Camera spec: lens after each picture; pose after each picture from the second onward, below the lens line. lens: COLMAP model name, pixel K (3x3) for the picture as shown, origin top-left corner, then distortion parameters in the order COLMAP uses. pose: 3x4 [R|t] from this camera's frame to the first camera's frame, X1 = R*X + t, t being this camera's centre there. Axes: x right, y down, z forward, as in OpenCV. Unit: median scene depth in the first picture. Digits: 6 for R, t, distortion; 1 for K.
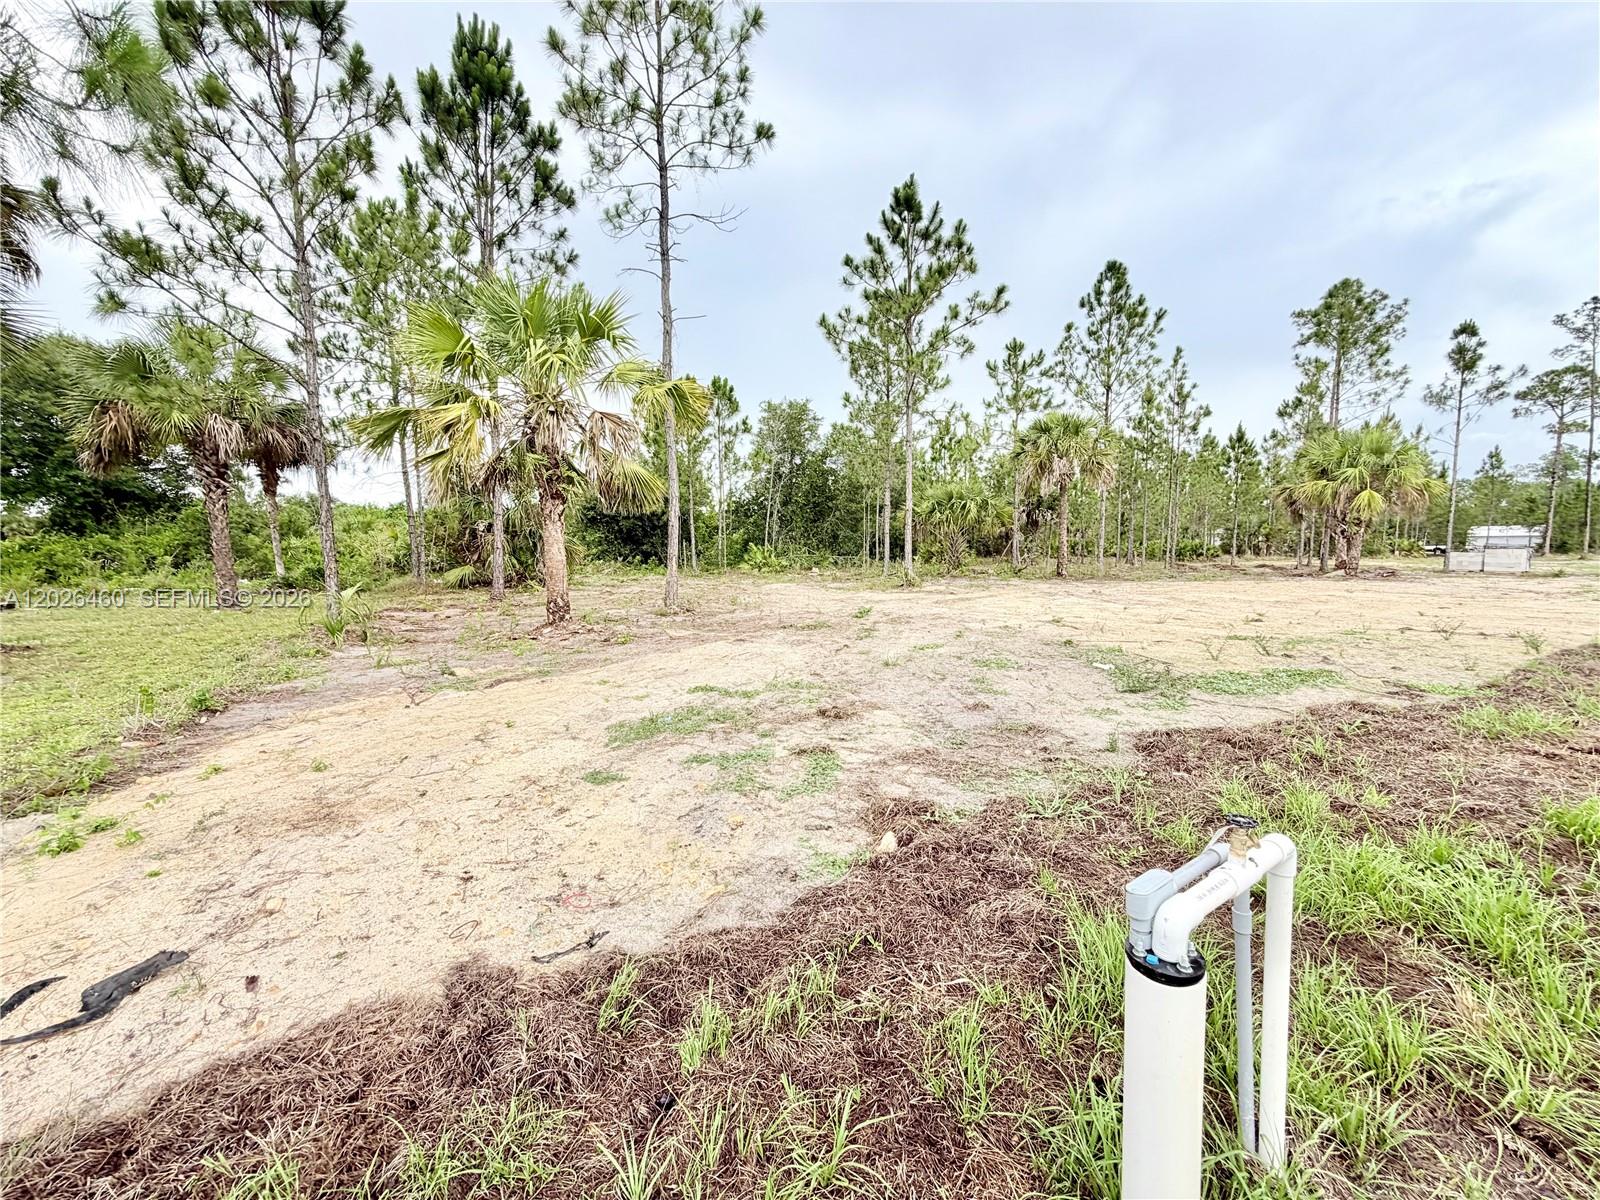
lens RADIAL K [[636.8, 0, 791.3], [0, 636.8, 594.6], [0, 0, 1]] dist [0.000539, 0.000107]
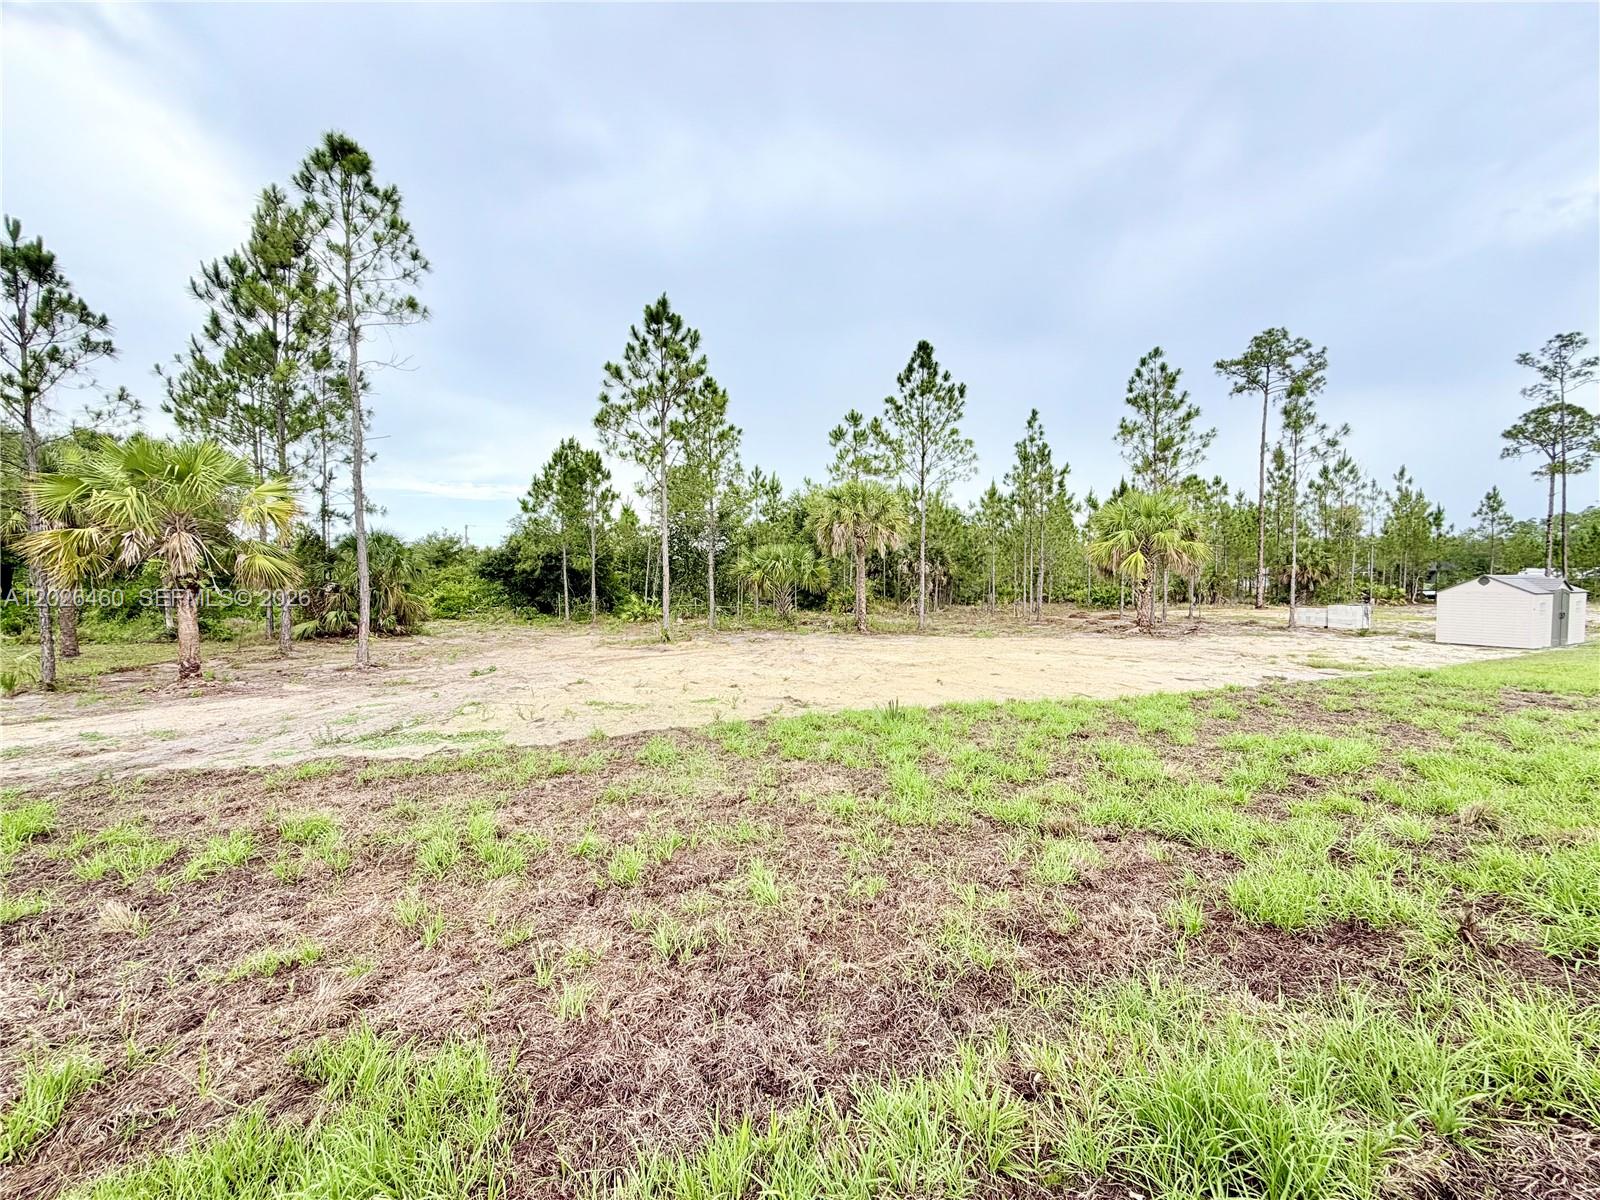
lens RADIAL K [[636.8, 0, 791.3], [0, 636.8, 594.6], [0, 0, 1]] dist [0.000539, 0.000107]
pose [[0.994113, 0.004217, -0.108263, 0.224492], [-0.010183, 0.998455, -0.054617, -0.015645], [0.107865, 0.055398, 0.992621, -0.047109]]
